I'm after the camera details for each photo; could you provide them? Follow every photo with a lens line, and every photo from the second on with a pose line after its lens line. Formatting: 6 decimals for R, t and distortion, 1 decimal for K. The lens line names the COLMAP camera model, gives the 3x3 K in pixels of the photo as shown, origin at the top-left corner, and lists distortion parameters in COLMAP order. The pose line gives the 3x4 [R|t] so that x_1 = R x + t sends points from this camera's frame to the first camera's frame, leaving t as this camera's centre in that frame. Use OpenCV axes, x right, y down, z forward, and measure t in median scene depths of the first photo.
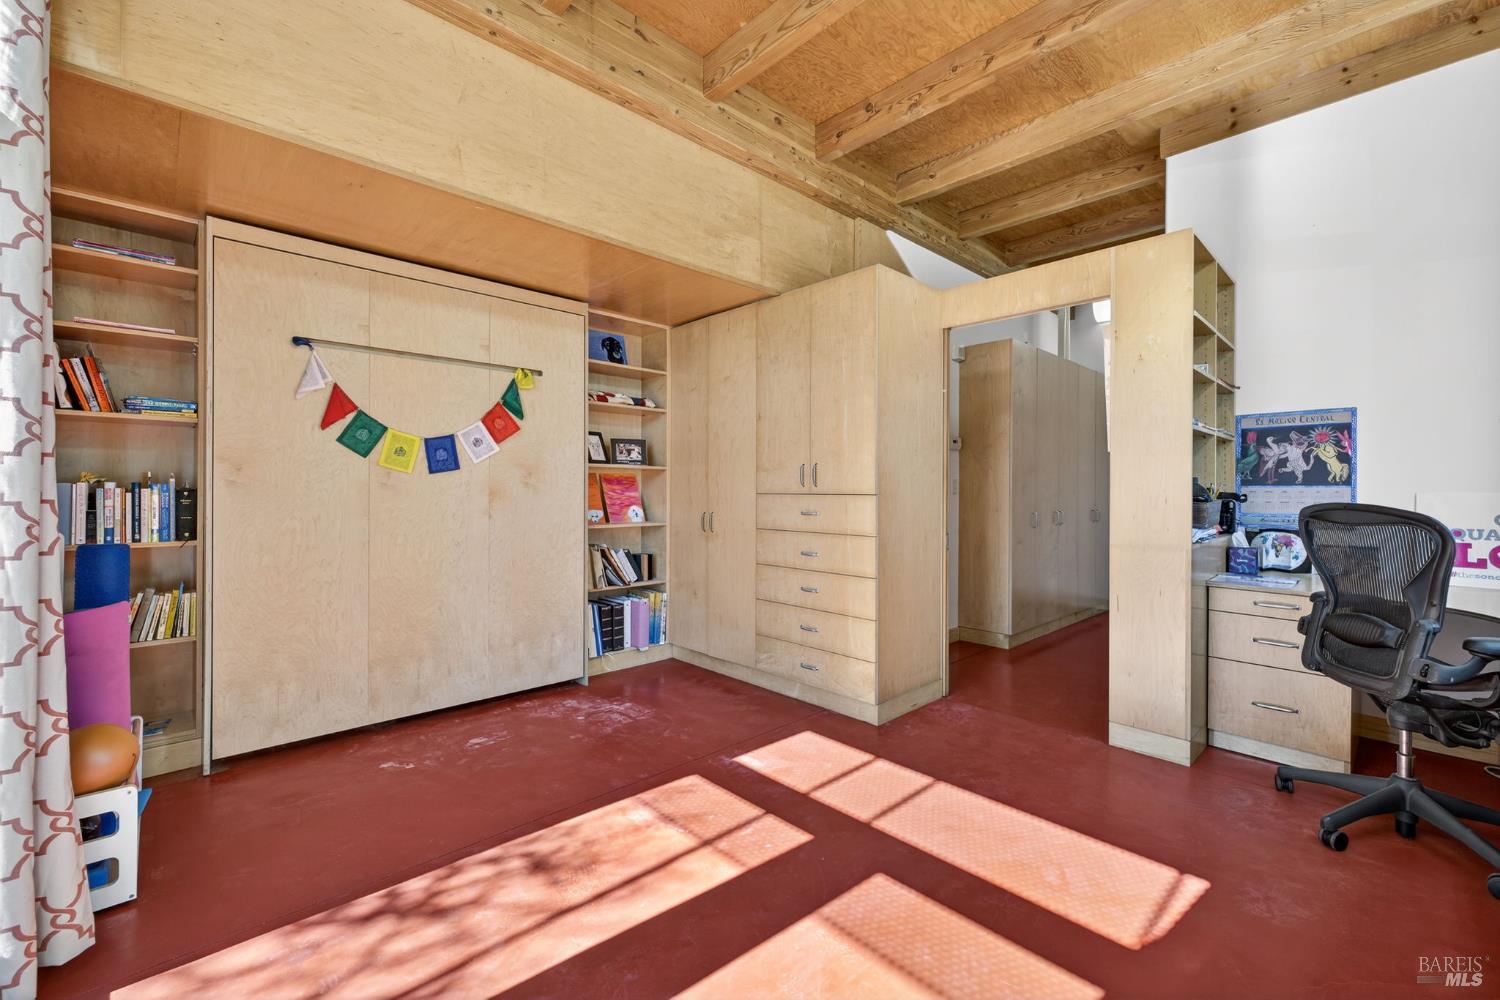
lens RADIAL K [[632.5, 0, 752.7], [0, 632.5, 490.0], [0, 0, 1]] dist [0.010527, -0.000103]
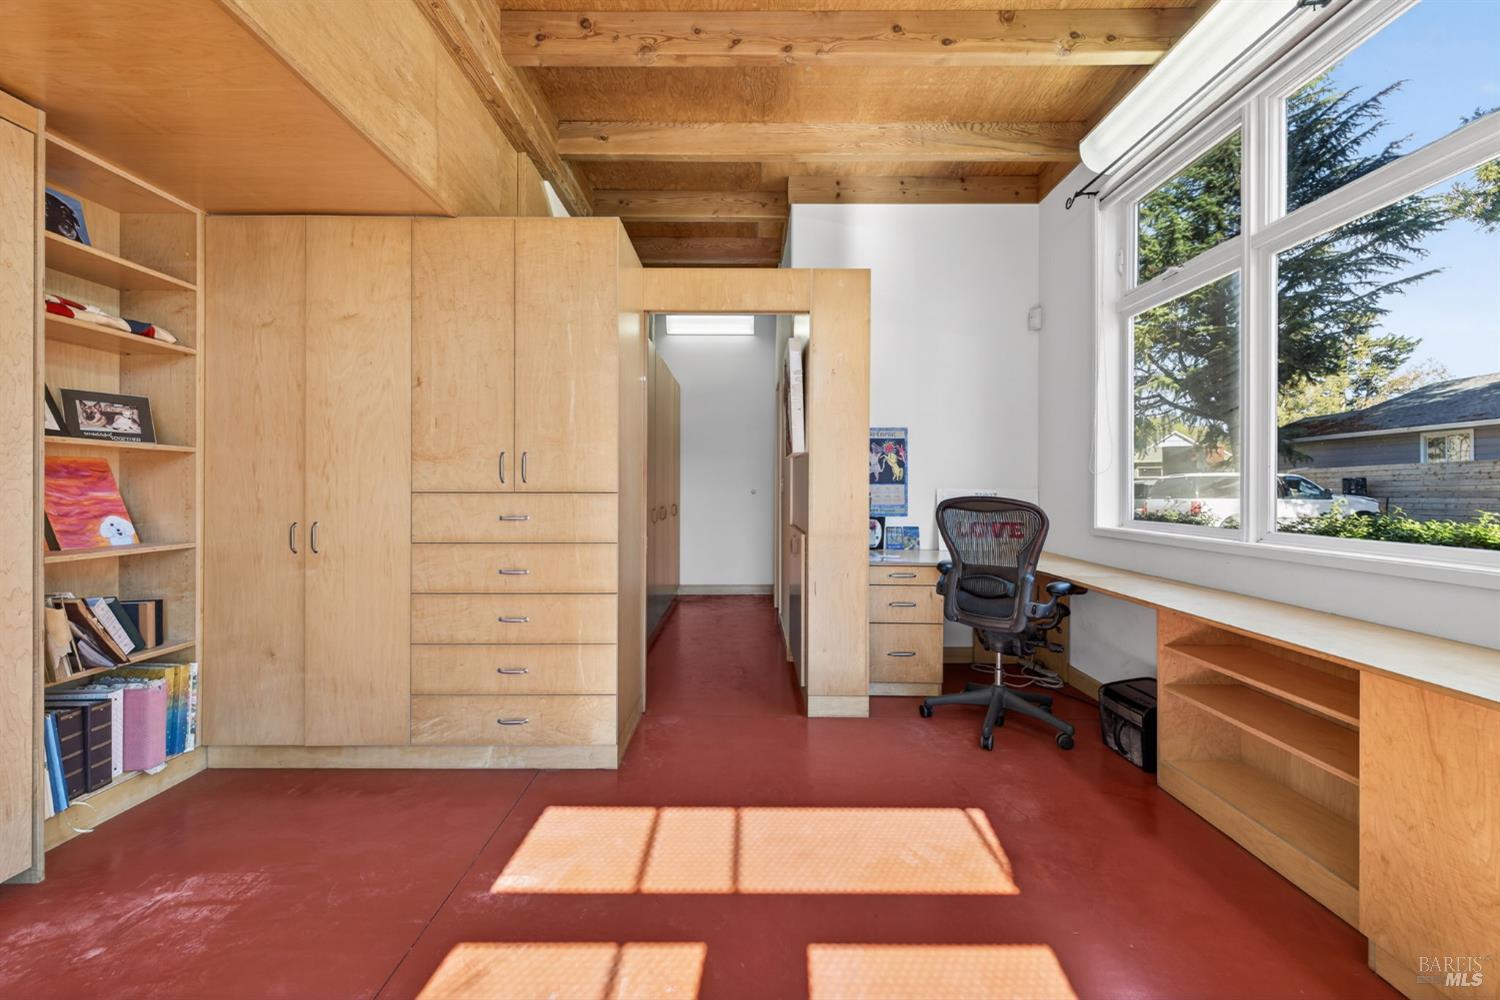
lens RADIAL K [[627.1, 0, 750.0], [0, 627.1, 487.3], [0, 0, 1]] dist [0.004206, -0.000085]
pose [[0.688437, -0.000014, 0.725297, -0.243081], [0.000727, 1.000000, -0.000671, 0.001161], [-0.725296, 0.000990, 0.688436, 0.262367]]
